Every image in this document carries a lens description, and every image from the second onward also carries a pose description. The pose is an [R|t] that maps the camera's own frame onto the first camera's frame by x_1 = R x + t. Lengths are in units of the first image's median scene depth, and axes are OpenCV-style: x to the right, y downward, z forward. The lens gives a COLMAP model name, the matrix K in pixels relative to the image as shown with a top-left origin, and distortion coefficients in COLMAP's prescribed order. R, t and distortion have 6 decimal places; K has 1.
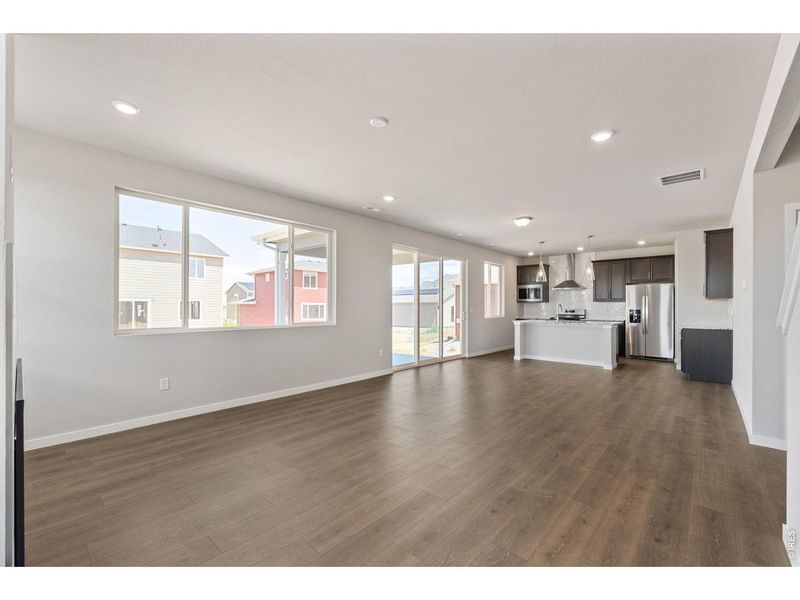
lens RADIAL K [[347.7, 0, 397.8], [0, 347.7, 305.8], [0, 0, 1]] dist [-0.000094, -0.000139]
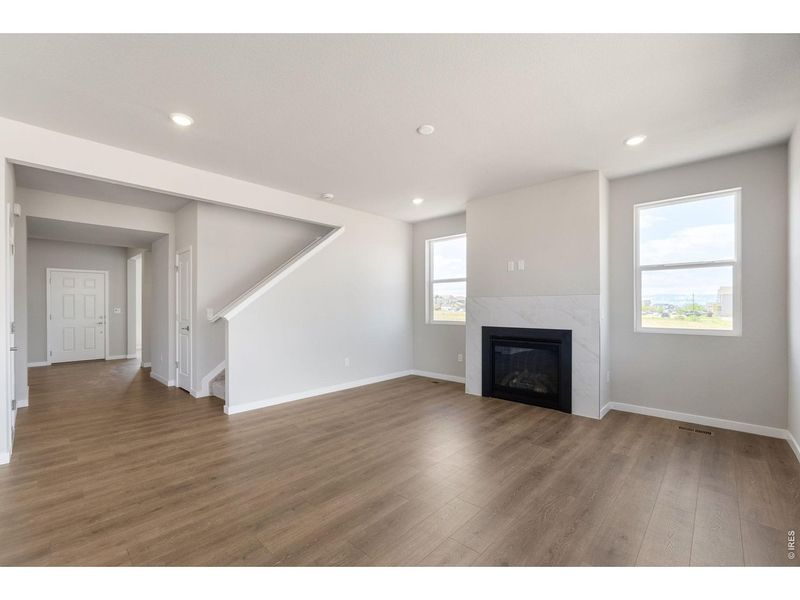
lens RADIAL K [[340.2, 0, 390.9], [0, 340.2, 306.1], [0, 0, 1]] dist [-0.000821, -0.000258]
pose [[-0.999115, -0.000395, 0.042068, 0.003156], [-0.000558, 0.999992, -0.003859, 0.000538], [-0.042067, -0.003880, -0.999107, 0.997588]]
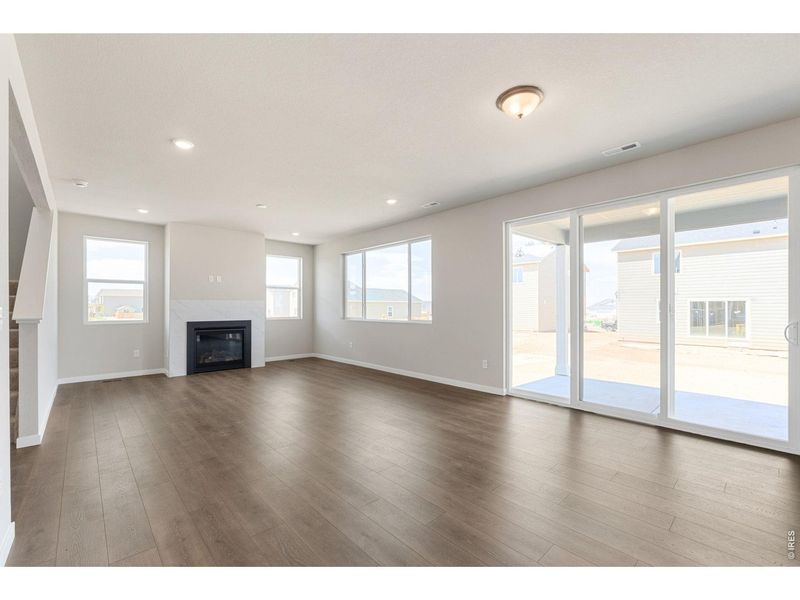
lens RADIAL K [[352.1, 0, 391.1], [0, 352.1, 306.1], [0, 0, 1]] dist [0.012395, 0.000059]
pose [[-0.111623, -0.003505, -0.993744, 0.846099], [0.004438, 0.999982, -0.004026, 0.003786], [0.993741, -0.004860, -0.111606, 0.932394]]
